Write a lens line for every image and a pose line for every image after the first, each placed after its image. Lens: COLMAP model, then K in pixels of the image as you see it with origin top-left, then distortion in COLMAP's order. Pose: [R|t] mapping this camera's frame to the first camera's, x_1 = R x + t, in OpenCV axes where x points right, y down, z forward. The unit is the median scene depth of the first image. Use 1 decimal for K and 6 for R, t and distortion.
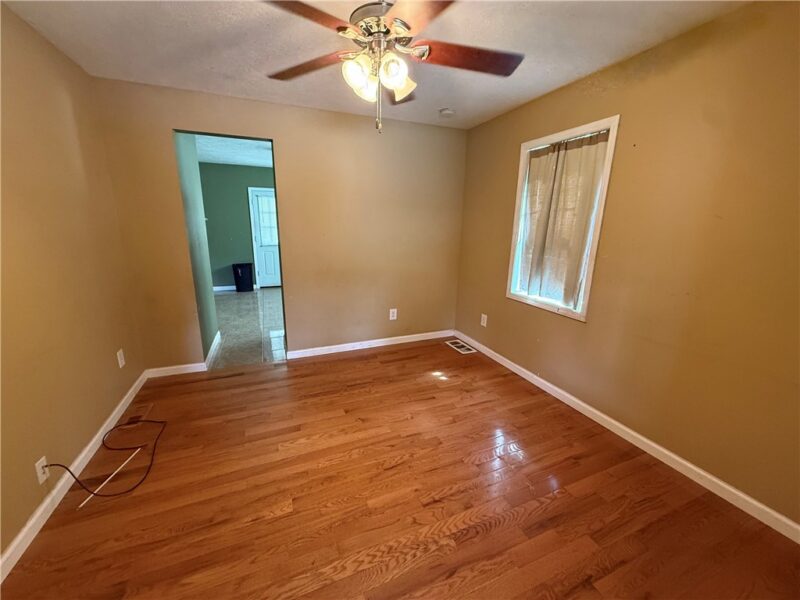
lens RADIAL K [[319.4, 0, 399.8], [0, 319.4, 301.4], [0, 0, 1]] dist [-0.000470, 0.000093]
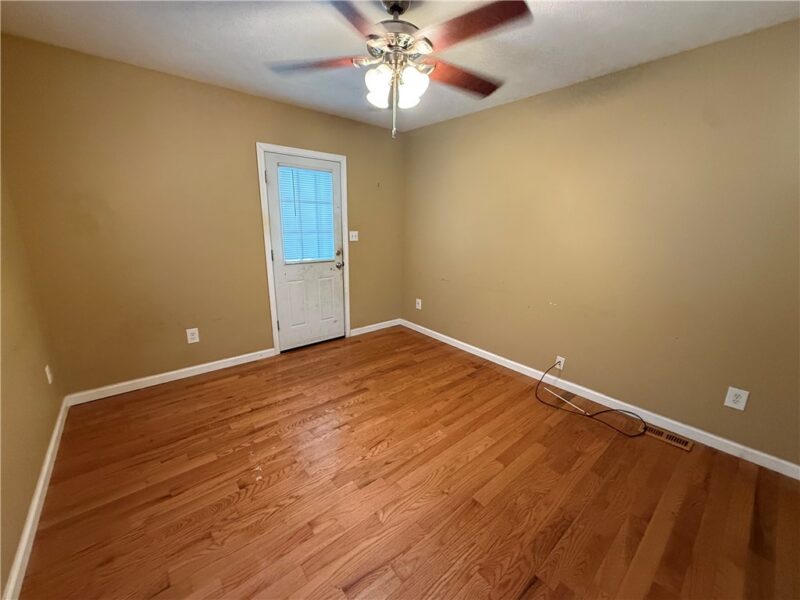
lens RADIAL K [[319.4, 0, 399.8], [0, 319.4, 301.4], [0, 0, 1]] dist [-0.000470, 0.000093]
pose [[-0.952548, 0.045757, -0.300928, 0.204082], [-0.101029, 0.885066, 0.454369, -0.389951], [0.287132, 0.463211, -0.838445, 1.631564]]
